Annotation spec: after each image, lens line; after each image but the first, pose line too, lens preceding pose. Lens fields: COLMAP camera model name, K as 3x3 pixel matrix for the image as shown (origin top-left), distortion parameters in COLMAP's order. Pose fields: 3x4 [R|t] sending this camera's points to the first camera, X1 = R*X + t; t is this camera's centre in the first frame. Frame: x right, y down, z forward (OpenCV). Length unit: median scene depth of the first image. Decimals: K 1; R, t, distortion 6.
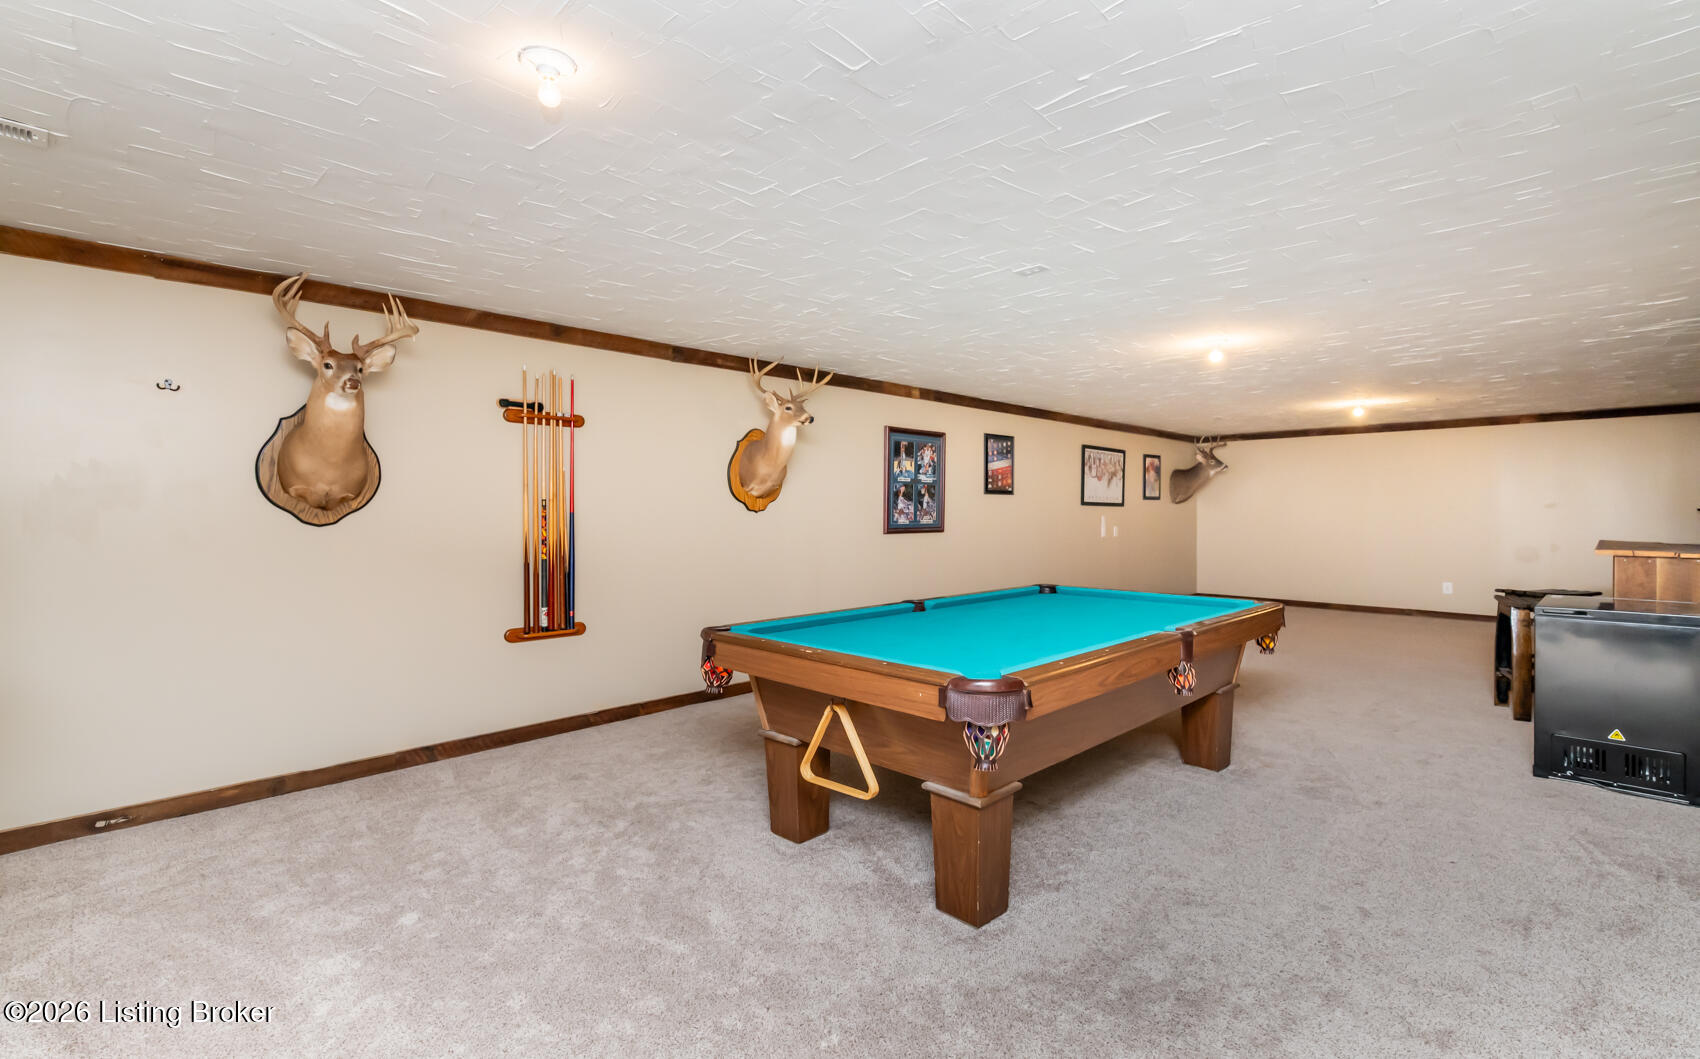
lens RADIAL K [[779.3, 0, 850.1], [0, 779.3, 530.6], [0, 0, 1]] dist [0.011508, -0.000308]
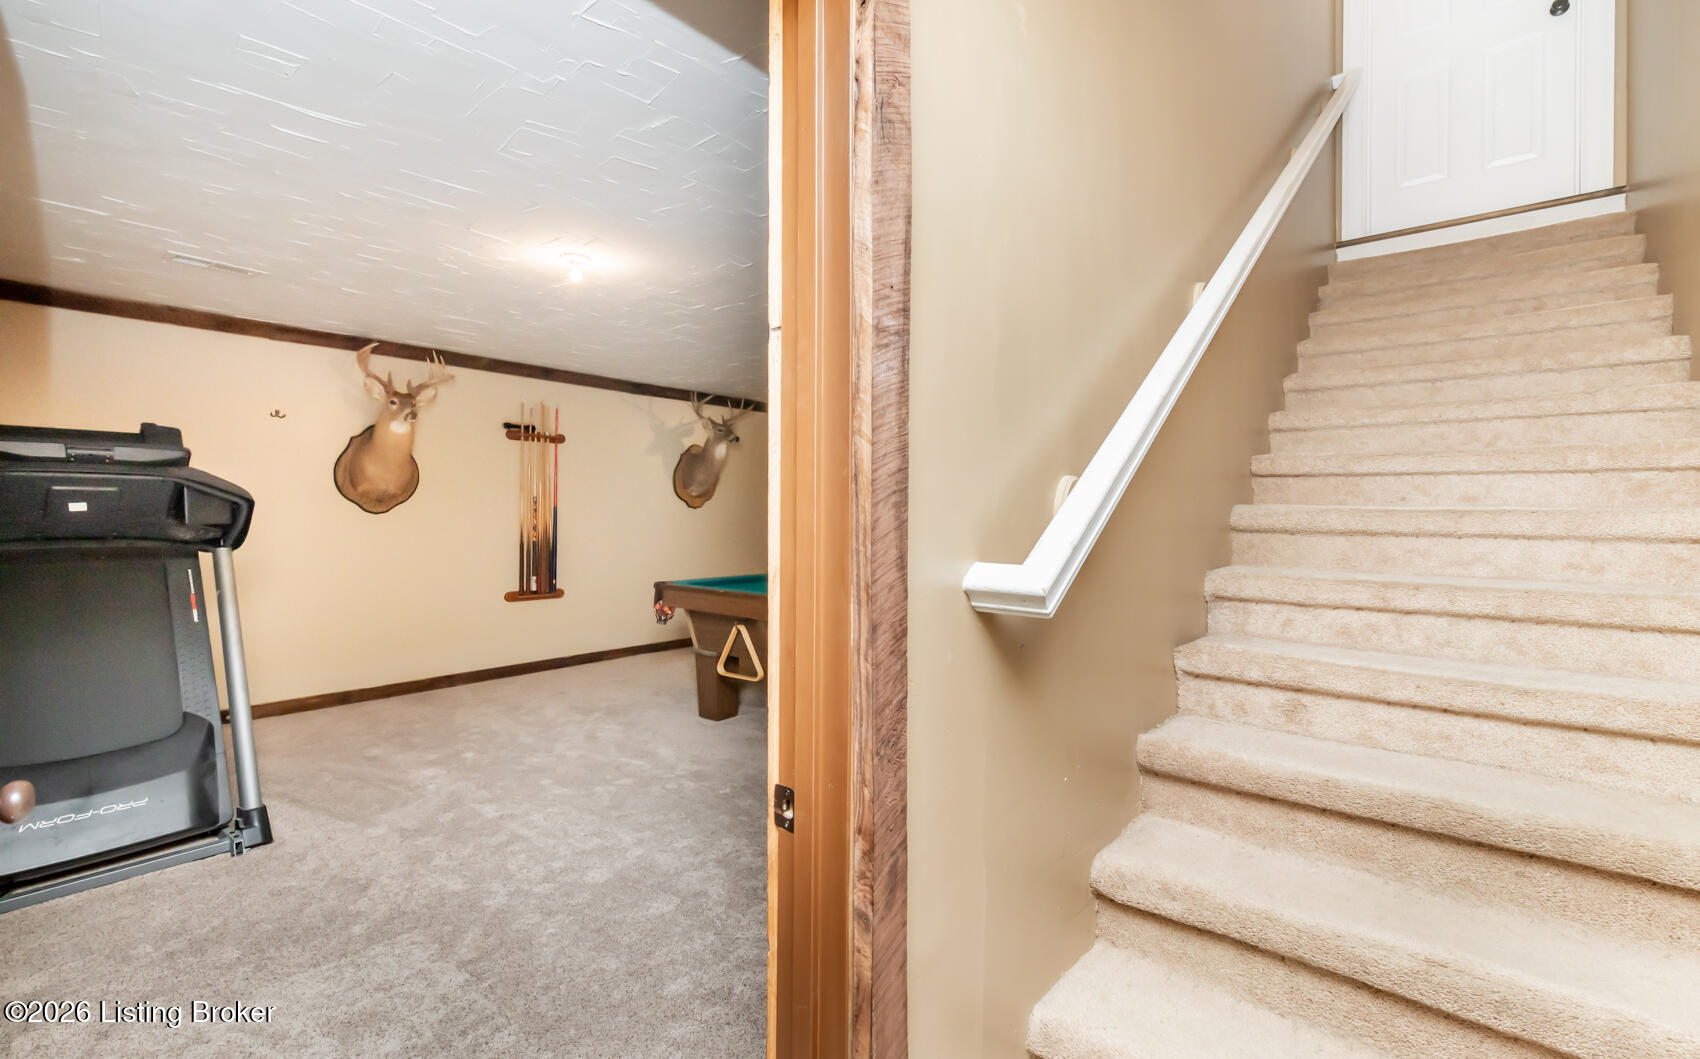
lens RADIAL K [[750.1, 0, 851.4], [0, 750.1, 513.7], [0, 0, 1]] dist [-0.001066, -0.000377]
pose [[0.996994, 0.009518, 0.076890, 0.064372], [-0.007640, 0.999666, -0.024685, 0.020682], [-0.077100, 0.024023, 0.996734, -0.397658]]
